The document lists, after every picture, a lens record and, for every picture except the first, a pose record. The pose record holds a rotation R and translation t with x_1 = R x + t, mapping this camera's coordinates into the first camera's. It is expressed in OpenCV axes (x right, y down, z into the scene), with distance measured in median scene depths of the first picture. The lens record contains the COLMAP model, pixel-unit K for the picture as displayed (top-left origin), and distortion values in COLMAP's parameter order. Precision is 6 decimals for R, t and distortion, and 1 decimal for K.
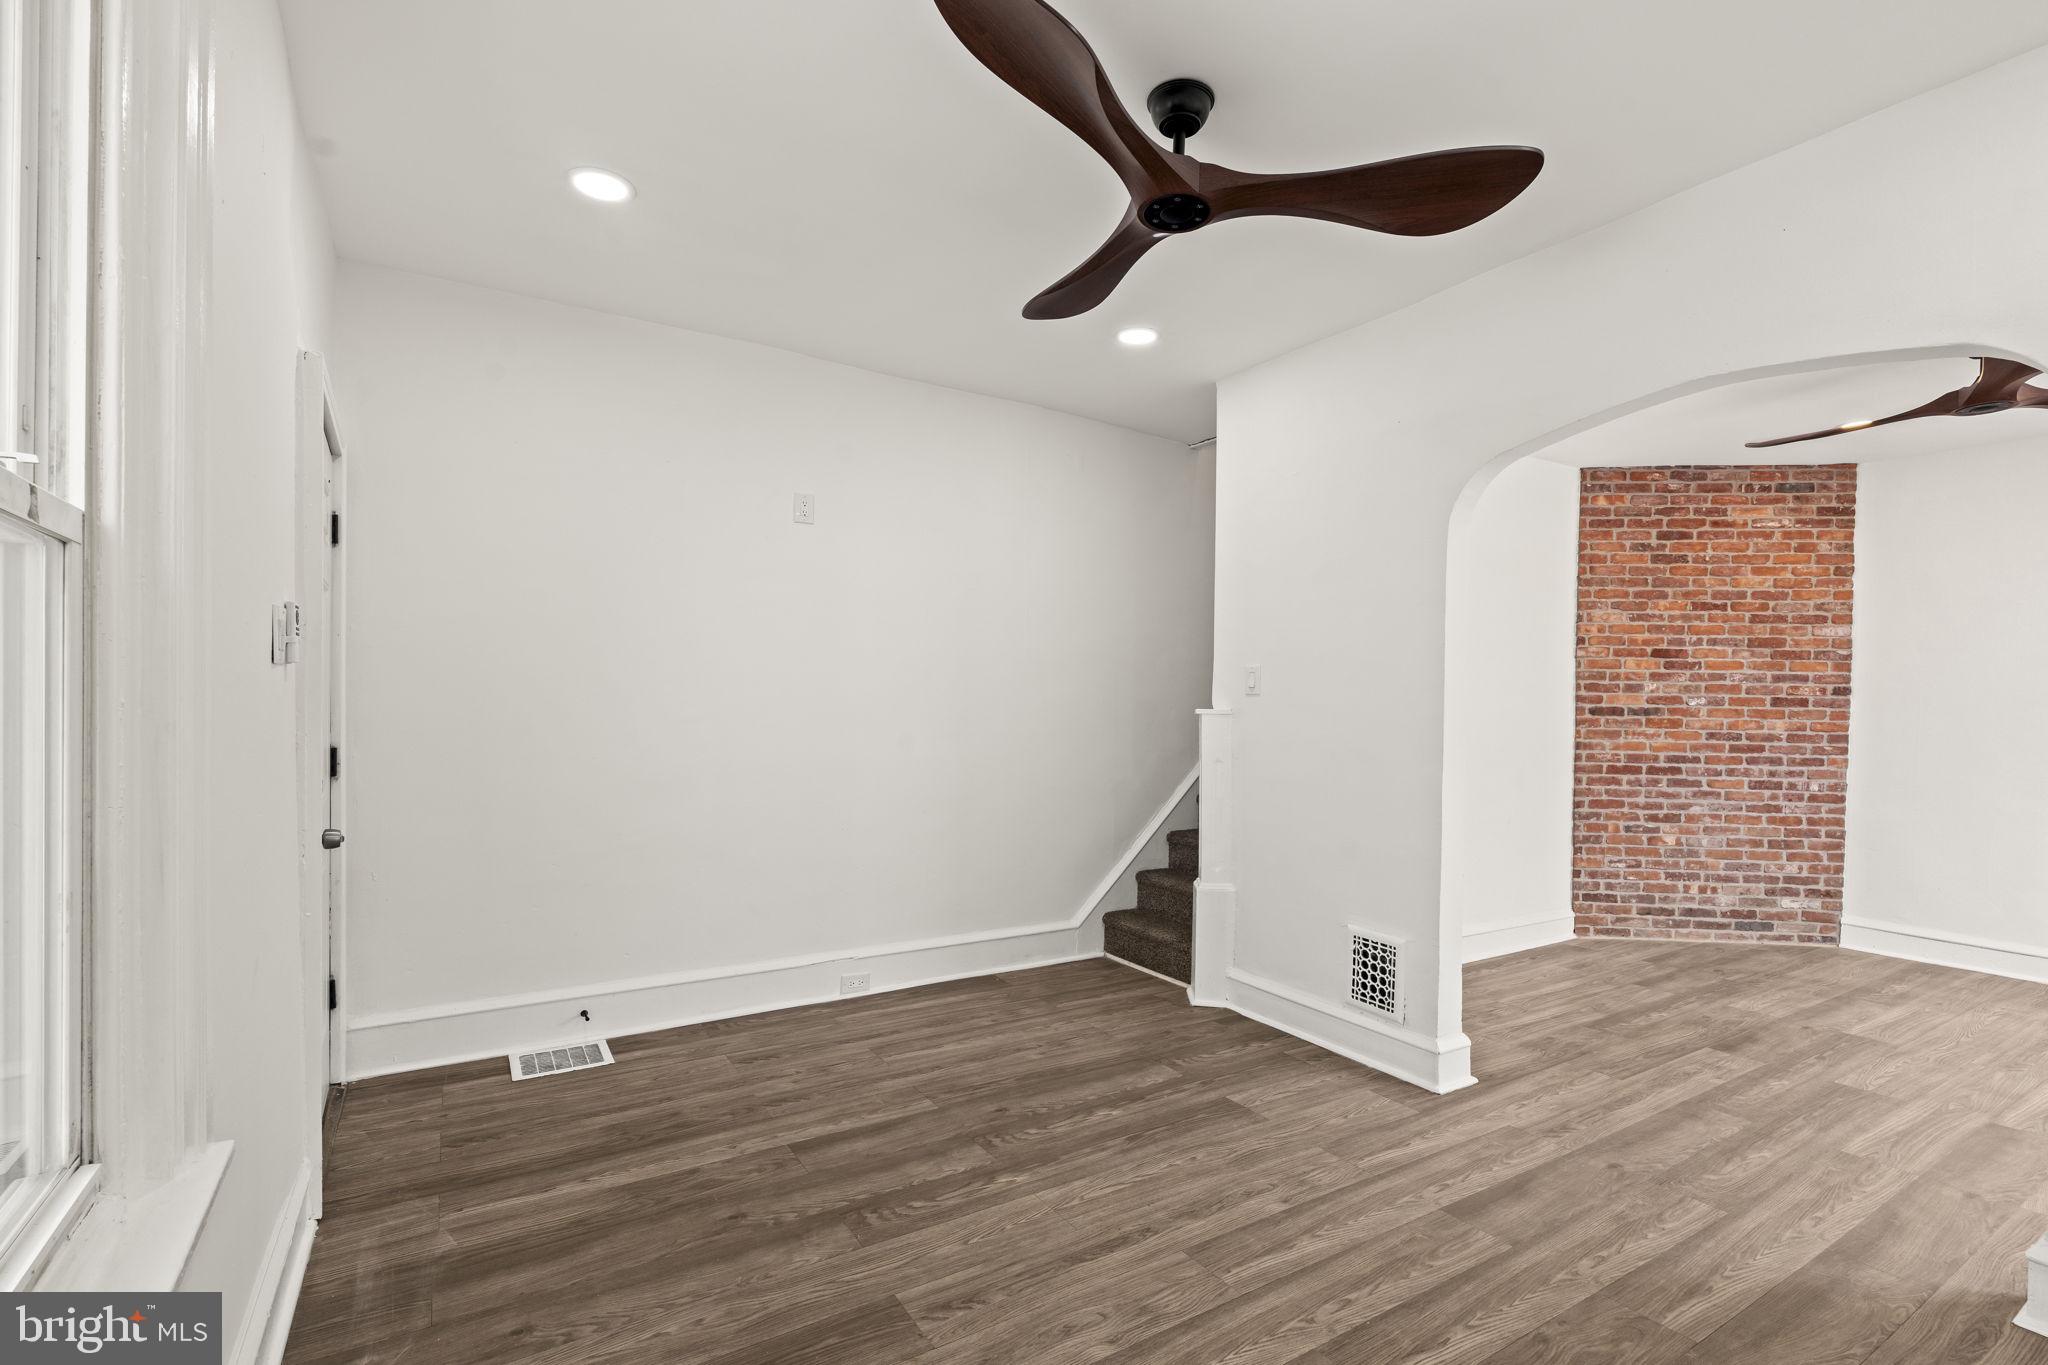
lens RADIAL K [[920.8, 0, 1001.2], [0, 920.8, 702.7], [0, 0, 1]] dist [-0.007308, 0.000656]
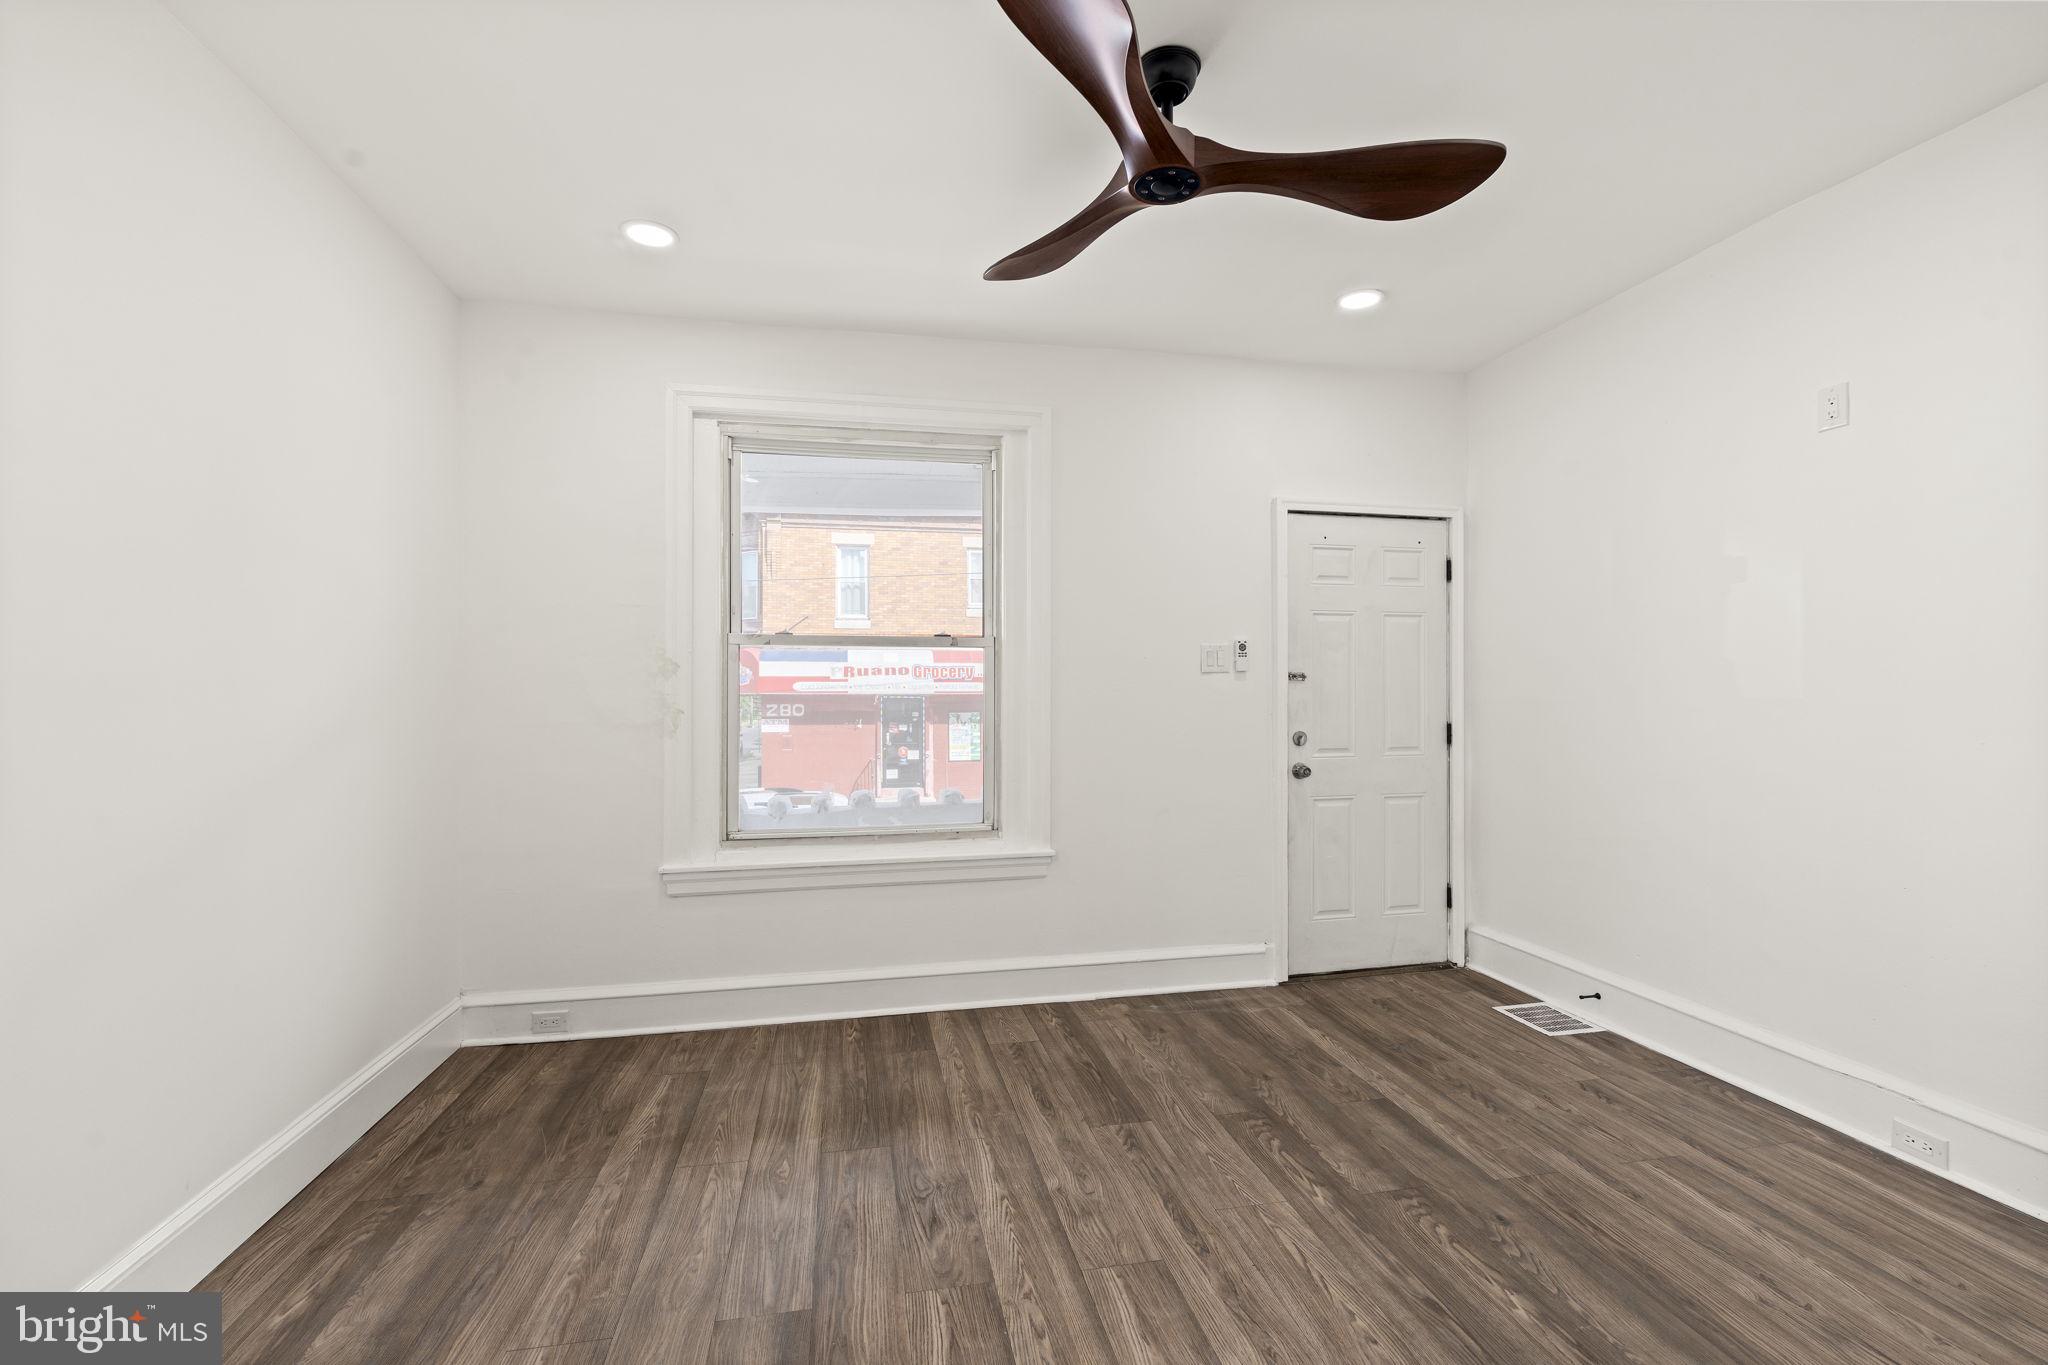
lens RADIAL K [[920.8, 0, 1001.2], [0, 920.8, 702.7], [0, 0, 1]] dist [-0.007308, 0.000656]
pose [[-0.363122, 0.003351, -0.931736, 0.484852], [0.000906, 0.999994, 0.003243, 0.007882], [0.931741, 0.000334, -0.363123, 0.506056]]
